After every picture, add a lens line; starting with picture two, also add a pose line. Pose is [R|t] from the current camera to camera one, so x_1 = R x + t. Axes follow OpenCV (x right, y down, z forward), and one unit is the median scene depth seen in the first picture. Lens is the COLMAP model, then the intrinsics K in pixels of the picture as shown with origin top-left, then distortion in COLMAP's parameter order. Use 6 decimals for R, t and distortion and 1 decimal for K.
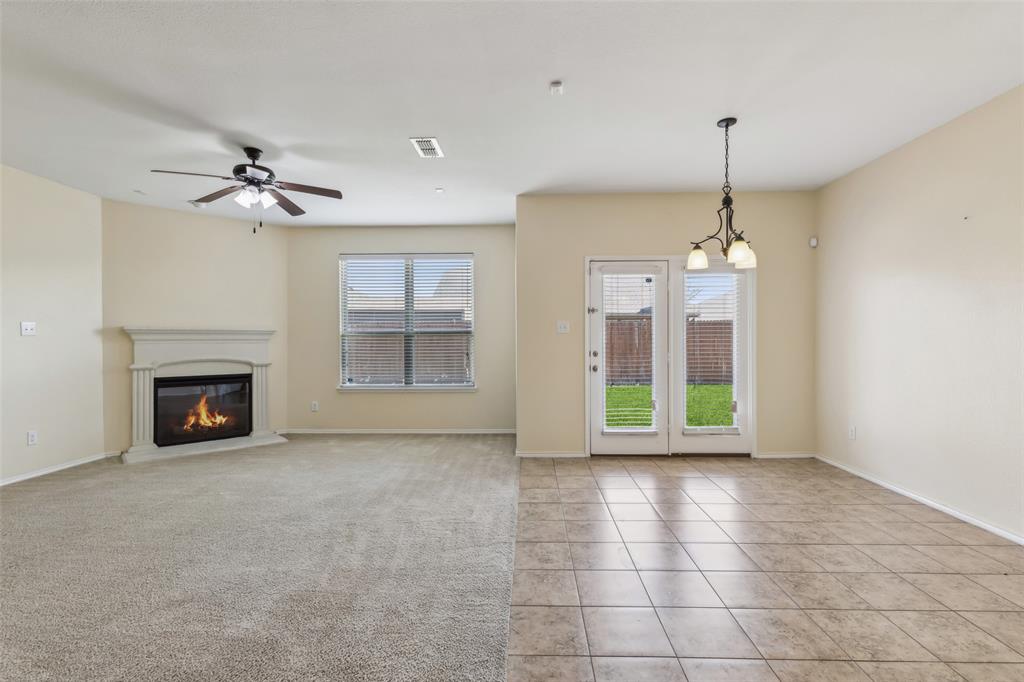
lens RADIAL K [[462.6, 0, 516.3], [0, 462.6, 340.8], [0, 0, 1]] dist [0.005660, -0.000444]
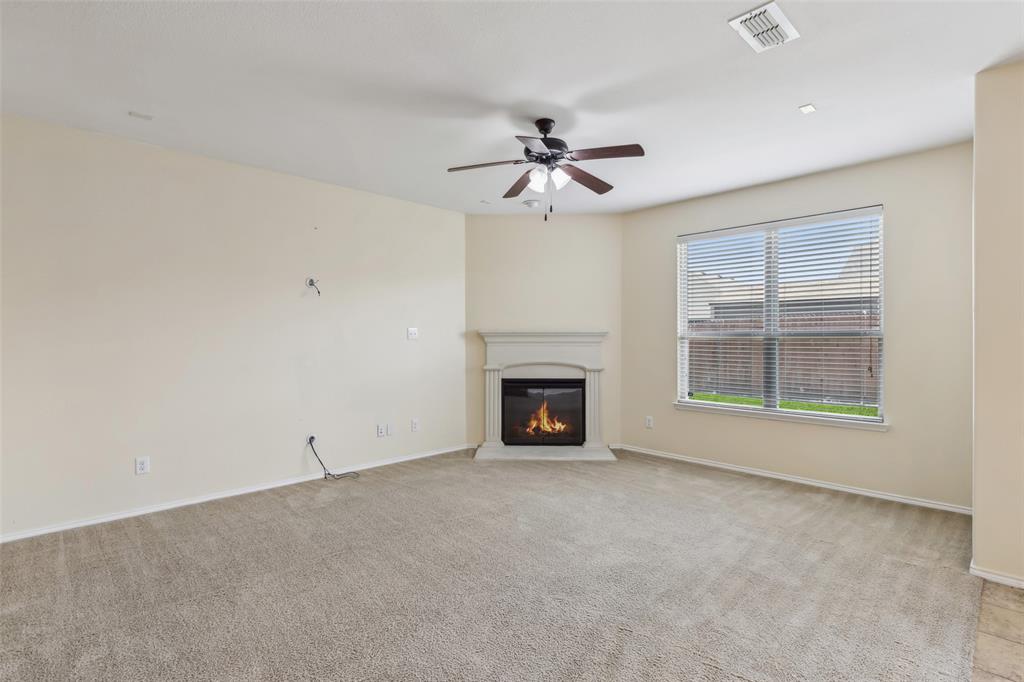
lens RADIAL K [[491.8, 0, 520.5], [0, 491.8, 338.1], [0, 0, 1]] dist [-0.002549, 0.001841]
pose [[0.722742, 0.005658, -0.691095, 0.014036], [-0.002885, 0.999982, 0.005170, -0.018426], [0.691112, -0.001743, 0.722745, 0.250126]]
